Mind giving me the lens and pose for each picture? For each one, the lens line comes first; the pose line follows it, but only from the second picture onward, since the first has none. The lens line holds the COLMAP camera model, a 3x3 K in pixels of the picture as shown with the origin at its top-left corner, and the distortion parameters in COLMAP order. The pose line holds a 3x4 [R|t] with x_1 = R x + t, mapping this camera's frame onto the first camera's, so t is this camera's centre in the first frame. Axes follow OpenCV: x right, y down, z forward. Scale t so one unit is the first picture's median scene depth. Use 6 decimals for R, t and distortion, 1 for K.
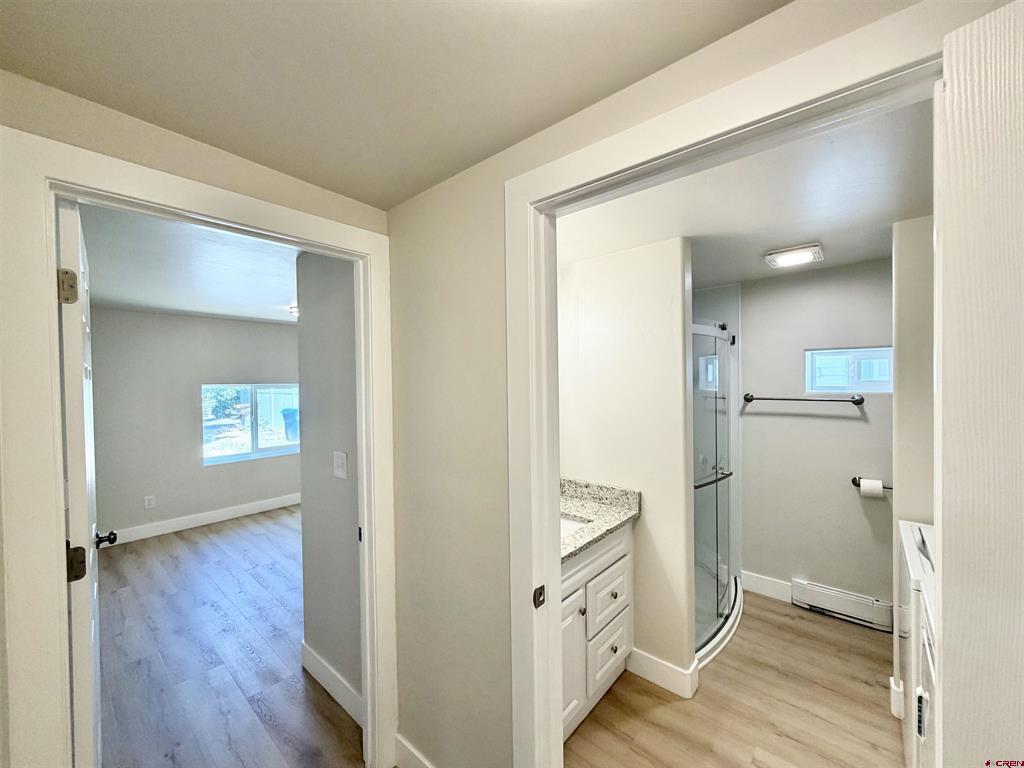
lens RADIAL K [[409.8, 0, 517.9], [0, 409.8, 383.6], [0, 0, 1]] dist [0.000909, -0.000001]
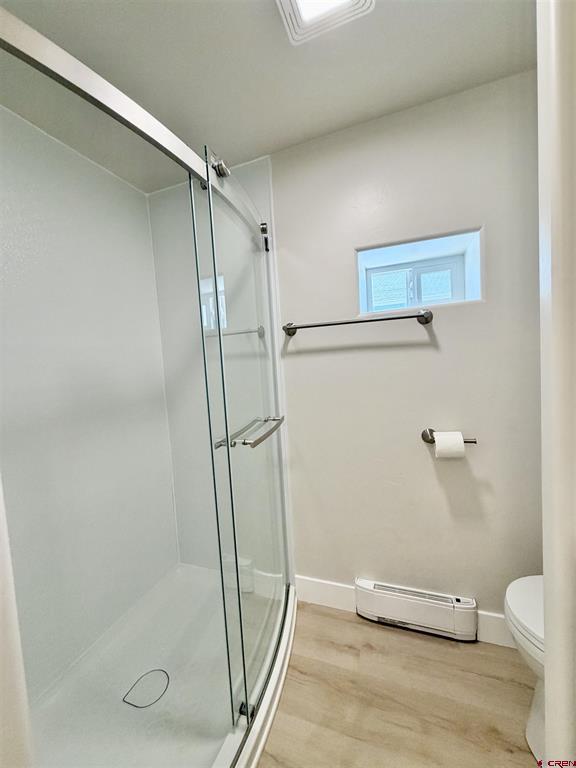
lens RADIAL K [[306.3, 0, 287.5], [0, 306.3, 380.3], [0, 0, 1]] dist [-0.000480, 0.000401]
pose [[0.934937, -0.064867, 0.348834, 0.456175], [0.053419, 0.997674, 0.042351, 0.117026], [-0.350770, -0.020962, 0.936227, 0.635902]]
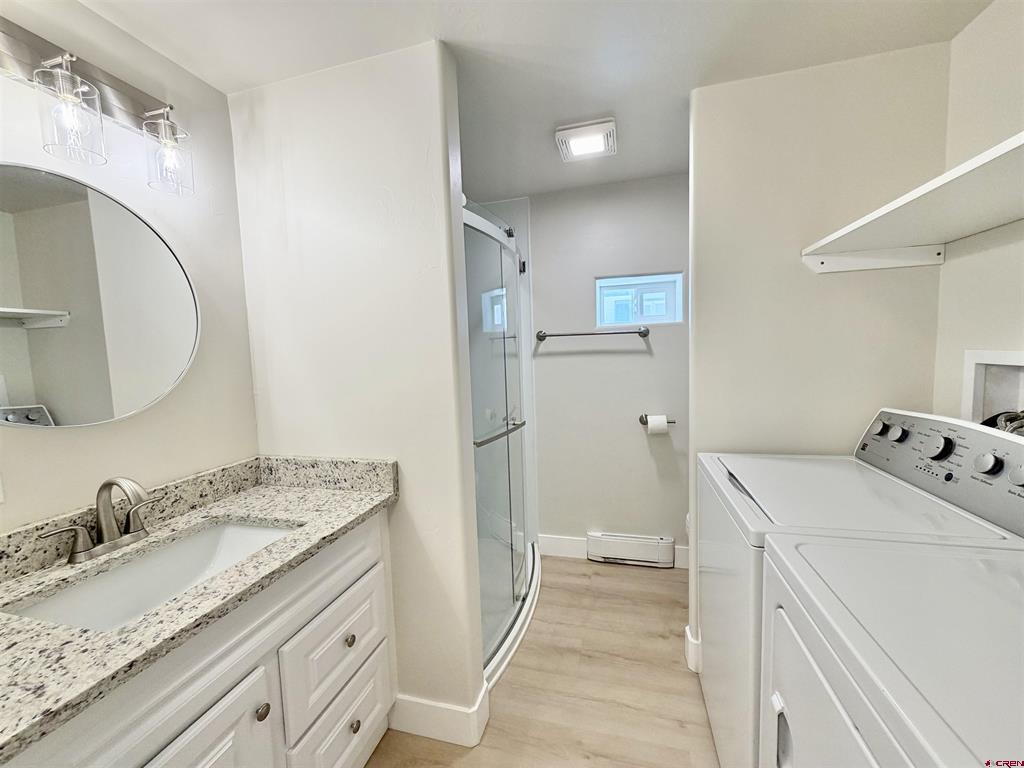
lens RADIAL K [[409.8, 0, 517.9], [0, 409.8, 383.6], [0, 0, 1]] dist [0.000909, -0.000001]
pose [[0.897629, -0.053256, 0.437523, 0.171216], [0.027350, 0.997490, 0.065305, 0.092604], [-0.439903, -0.046653, 0.896833, 0.305506]]
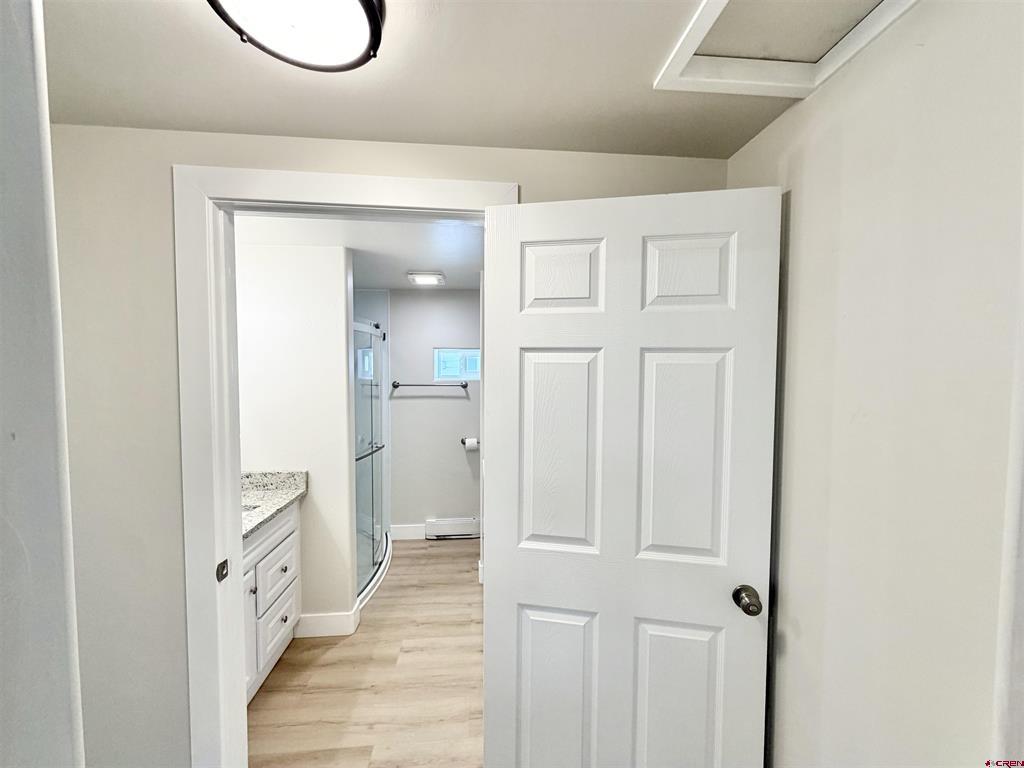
lens RADIAL K [[408.3, 0, 516.6], [0, 408.3, 385.1], [0, 0, 1]] dist [-0.000480, 0.000401]
pose [[0.692728, -0.015400, 0.721035, -0.084938], [-0.005289, 0.999637, 0.026432, 0.001740], [-0.721180, -0.022124, 0.692395, -0.134658]]
